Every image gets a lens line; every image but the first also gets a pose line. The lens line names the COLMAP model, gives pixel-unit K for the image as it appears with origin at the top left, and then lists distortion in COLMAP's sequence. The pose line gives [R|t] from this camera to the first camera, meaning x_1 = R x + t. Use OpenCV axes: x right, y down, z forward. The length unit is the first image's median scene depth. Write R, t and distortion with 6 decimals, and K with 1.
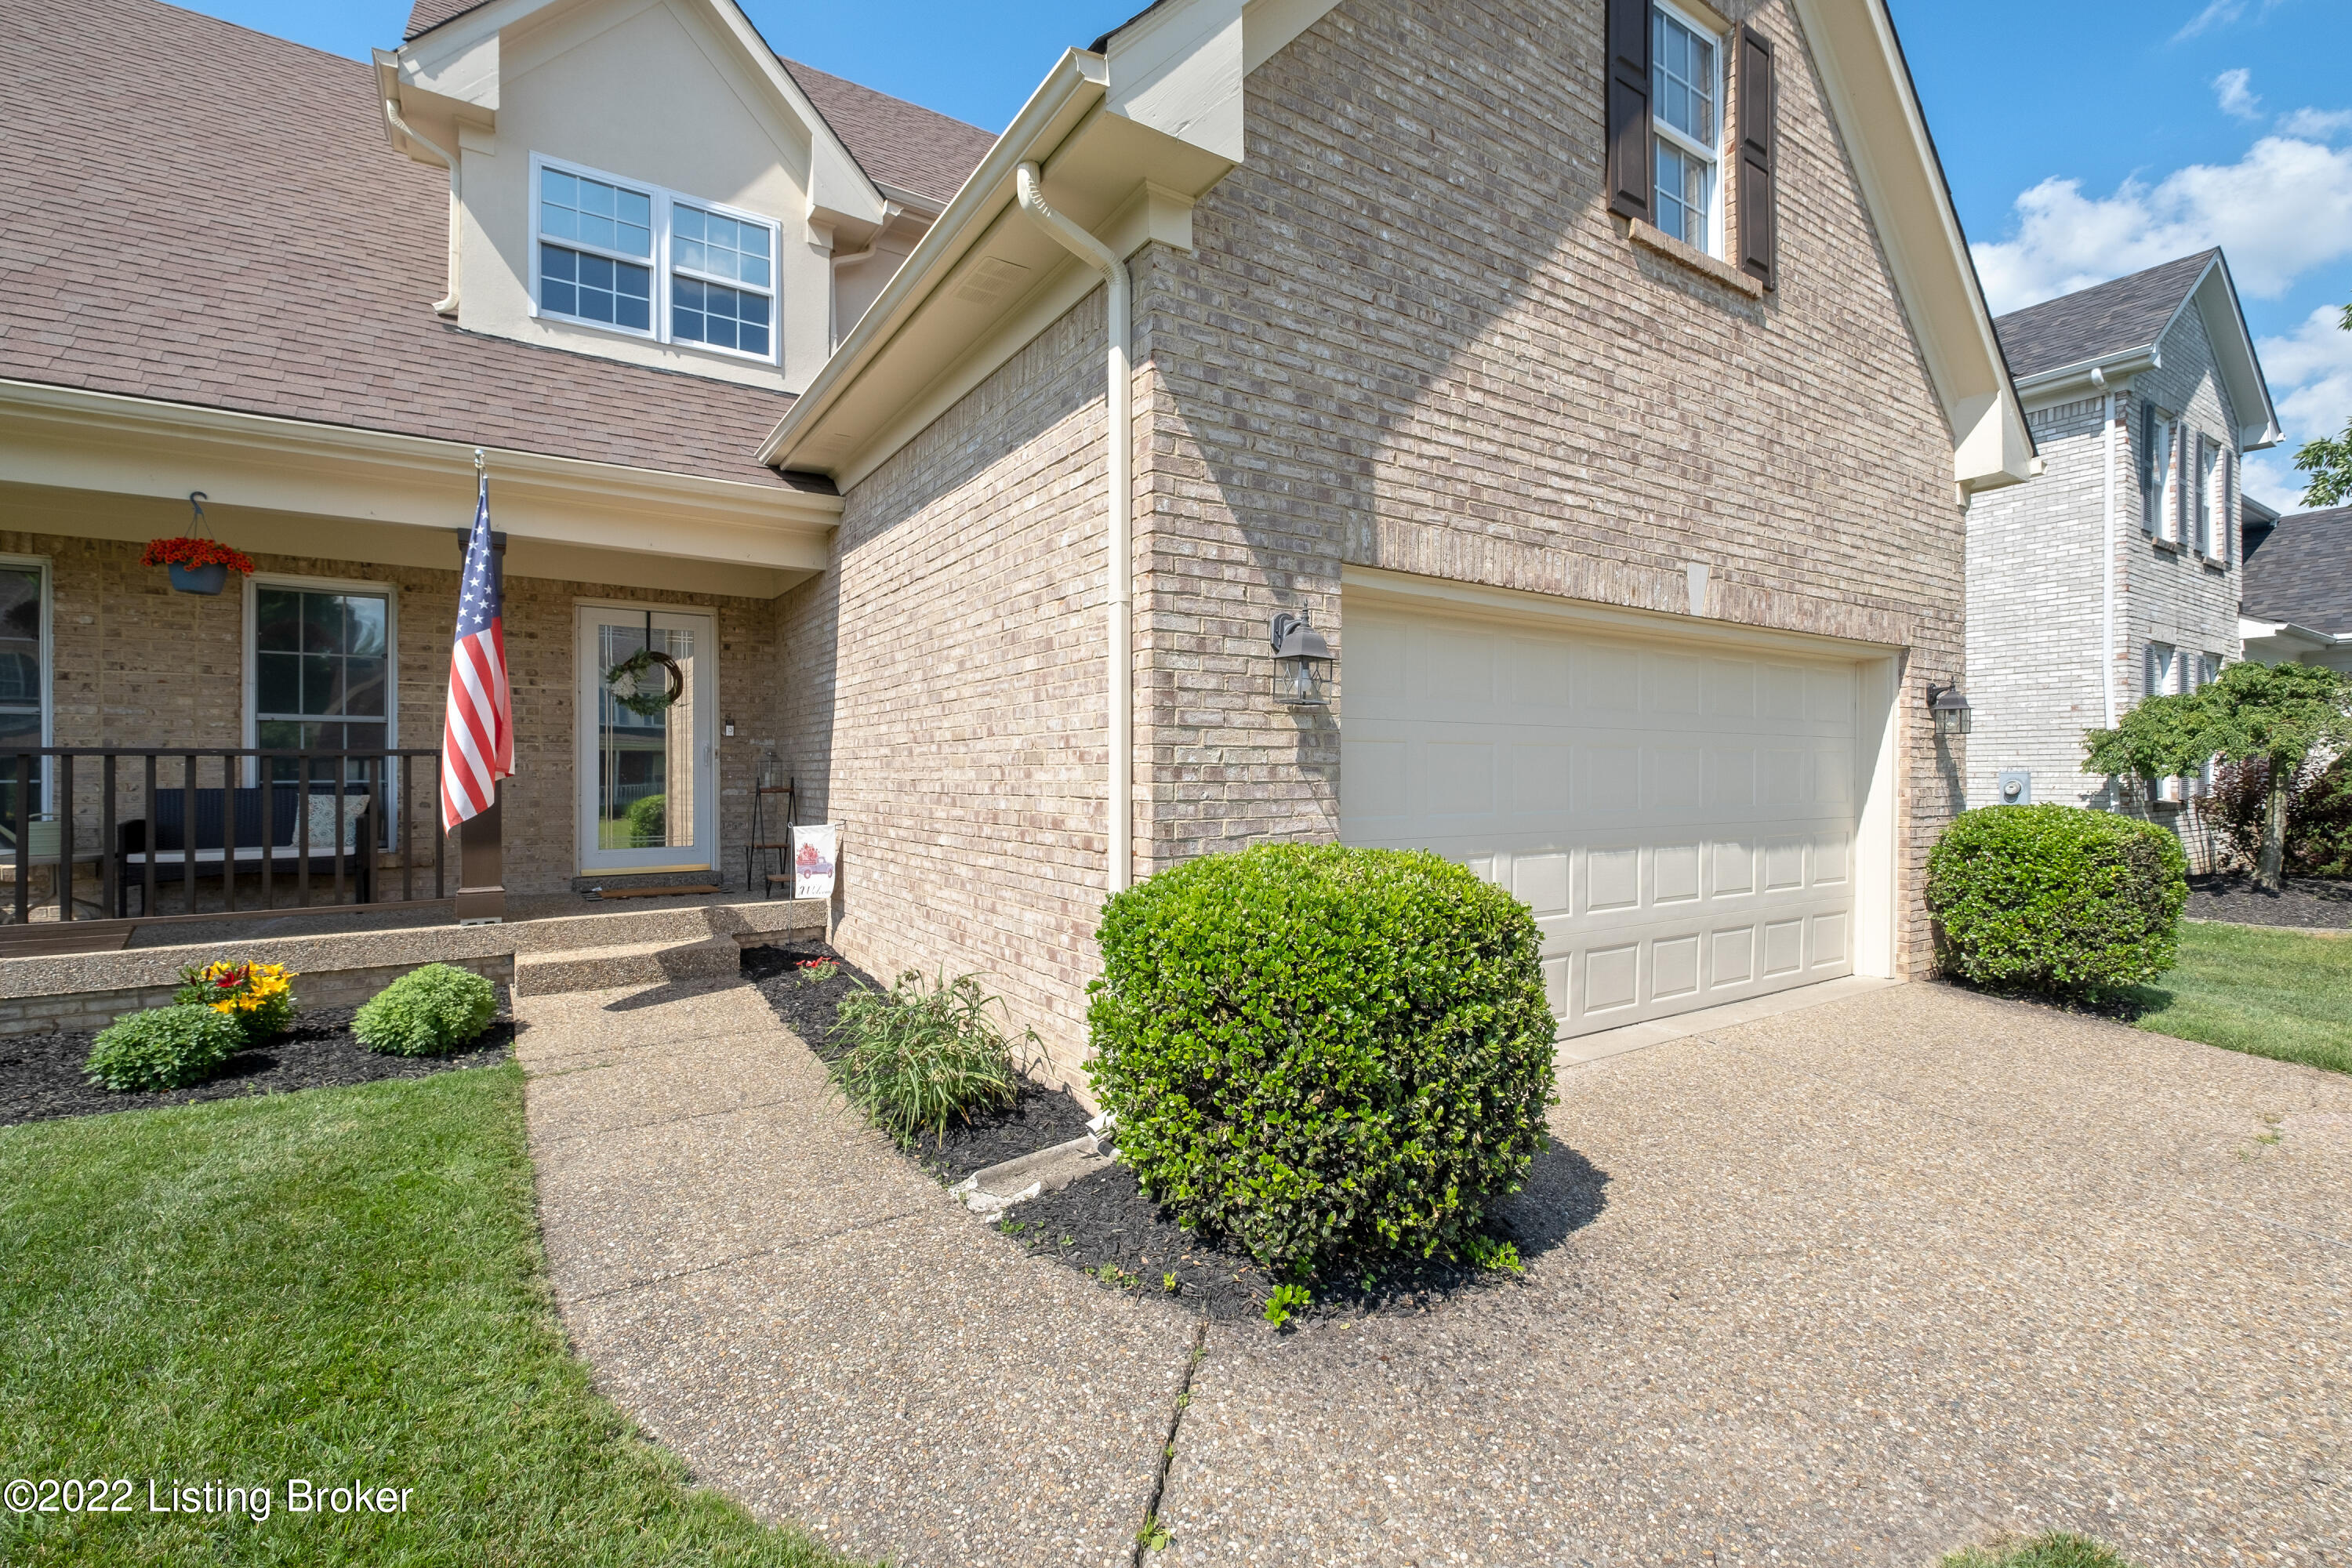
lens RADIAL K [[1020.3, 0, 1179.8], [0, 1020.3, 766.4], [0, 0, 1]] dist [0.003242, -0.002483]
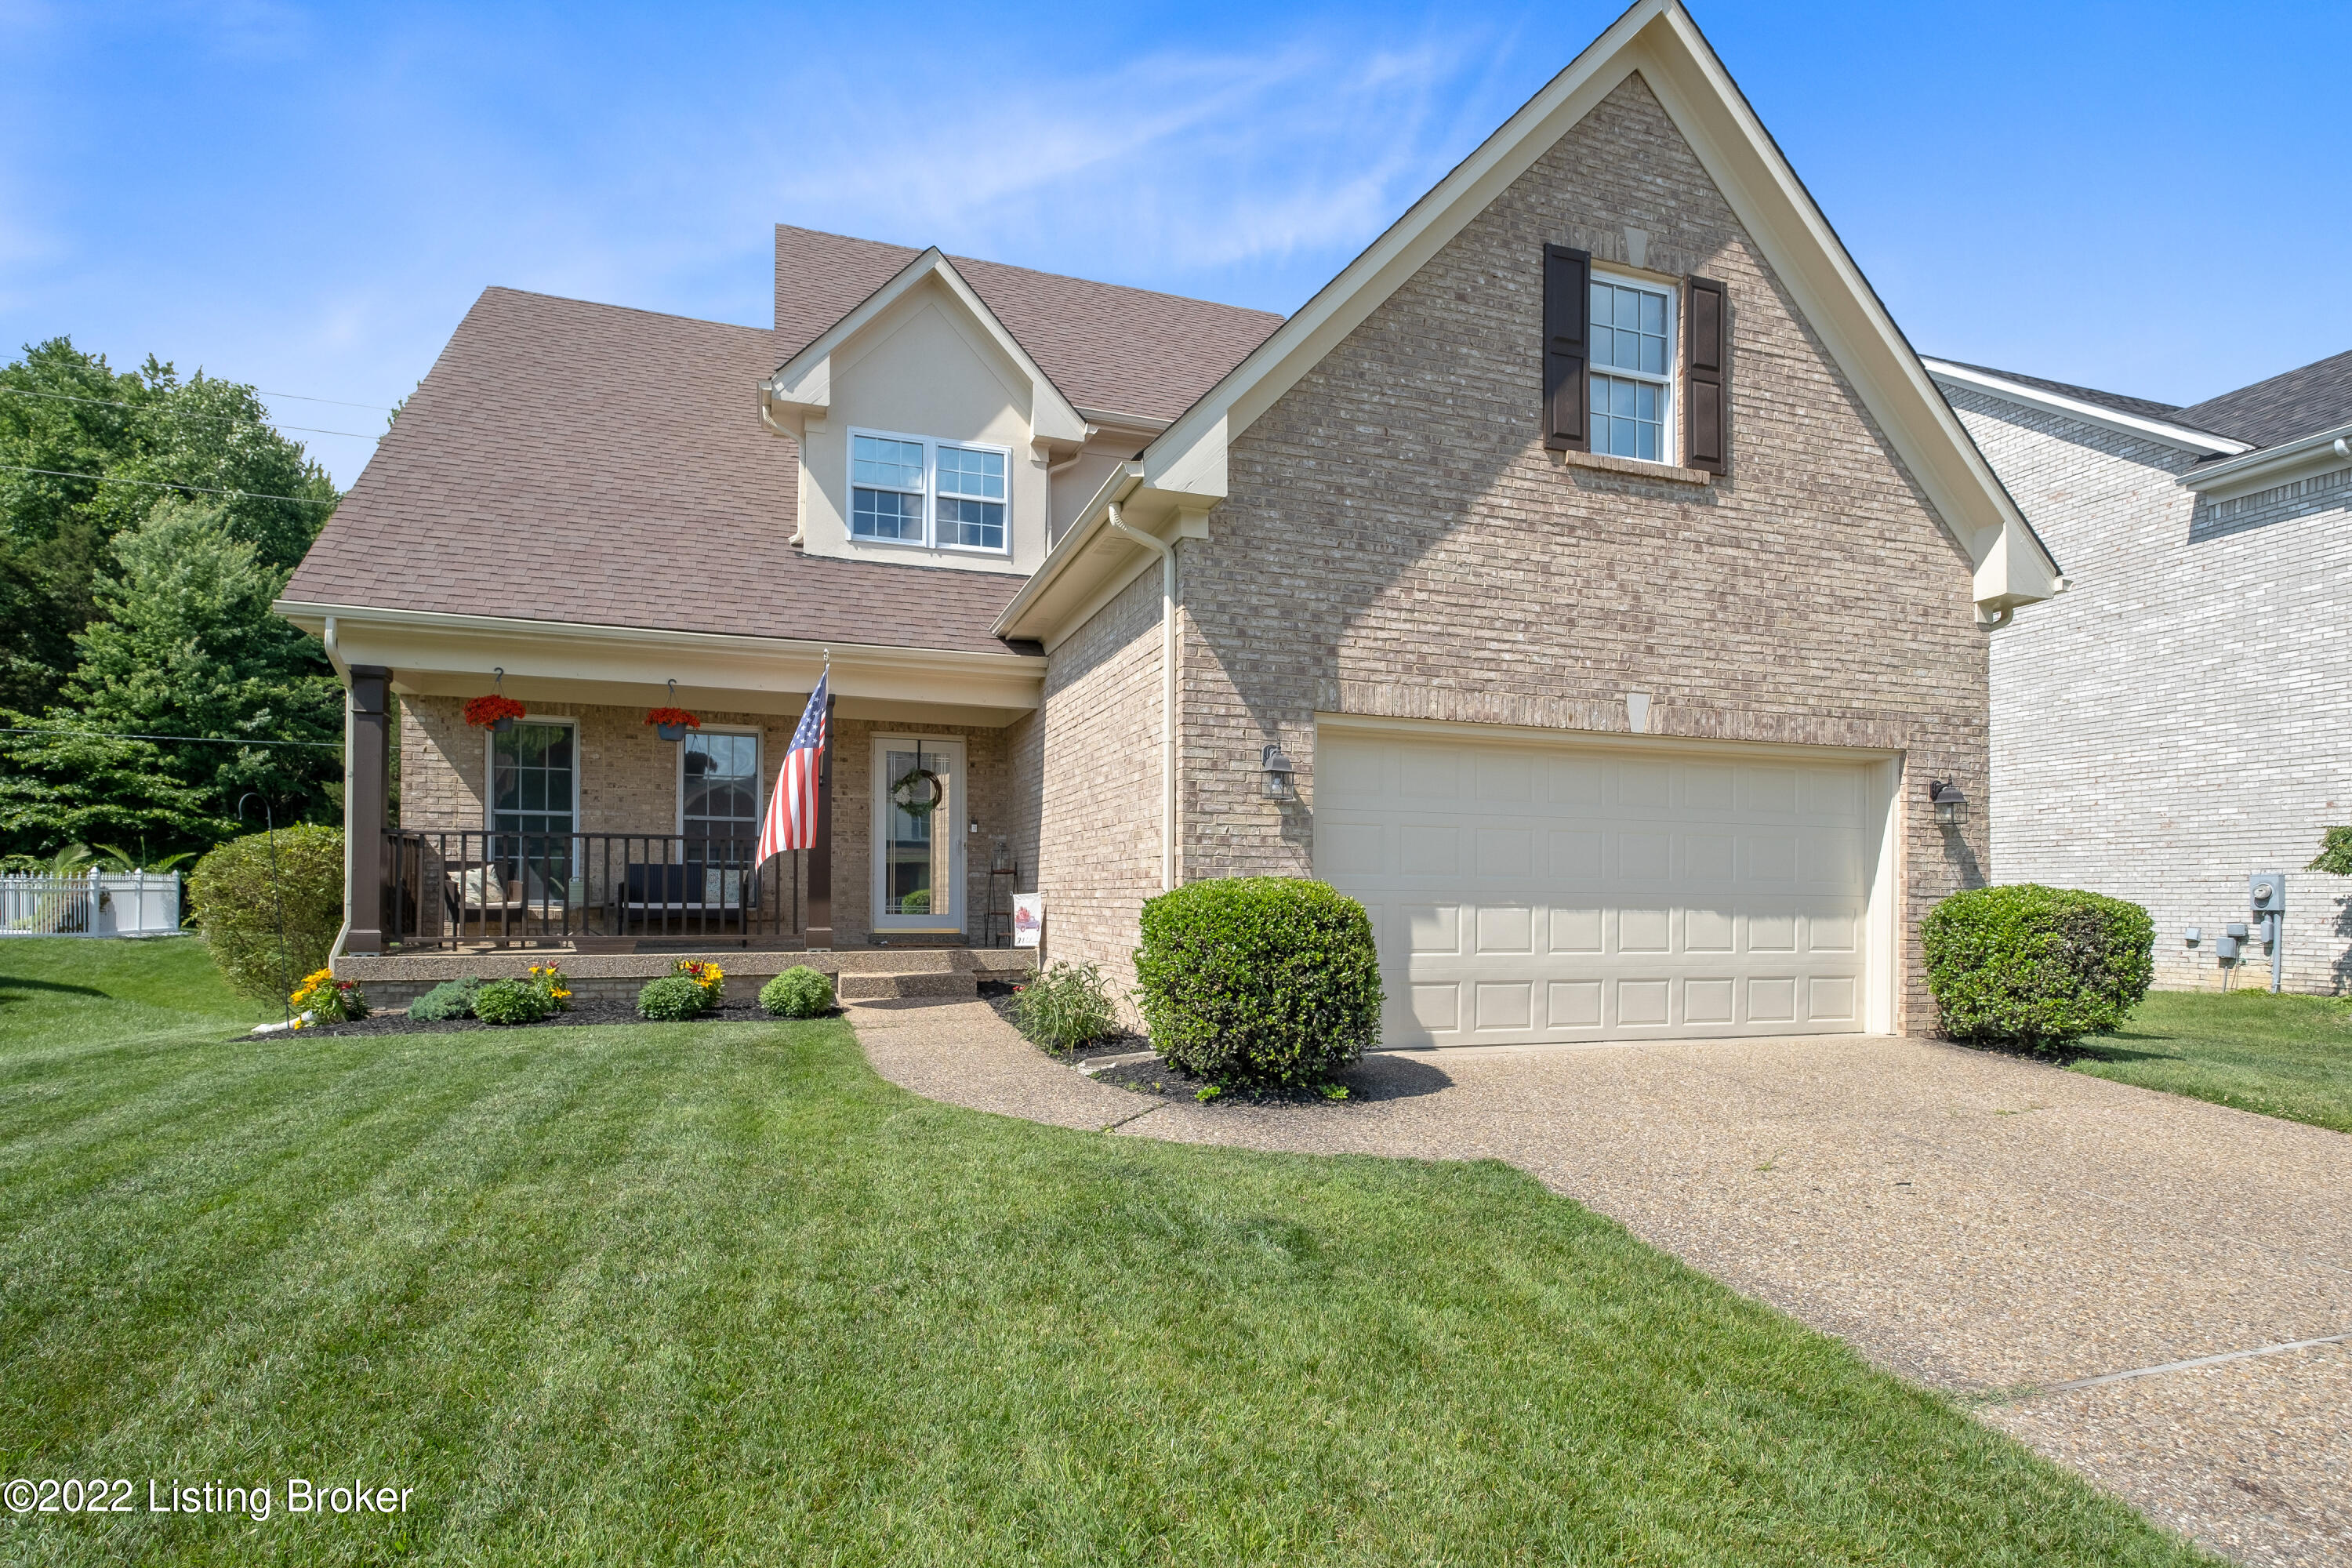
lens RADIAL K [[1158.0, 0, 1197.1], [0, 1158.0, 892.2], [0, 0, 1]] dist [0.001879, -0.000009]
pose [[0.971040, 0.009538, -0.238728, 0.298898], [-0.008306, 0.999946, 0.006169, 0.054334], [0.238774, -0.004007, 0.971067, -0.587271]]
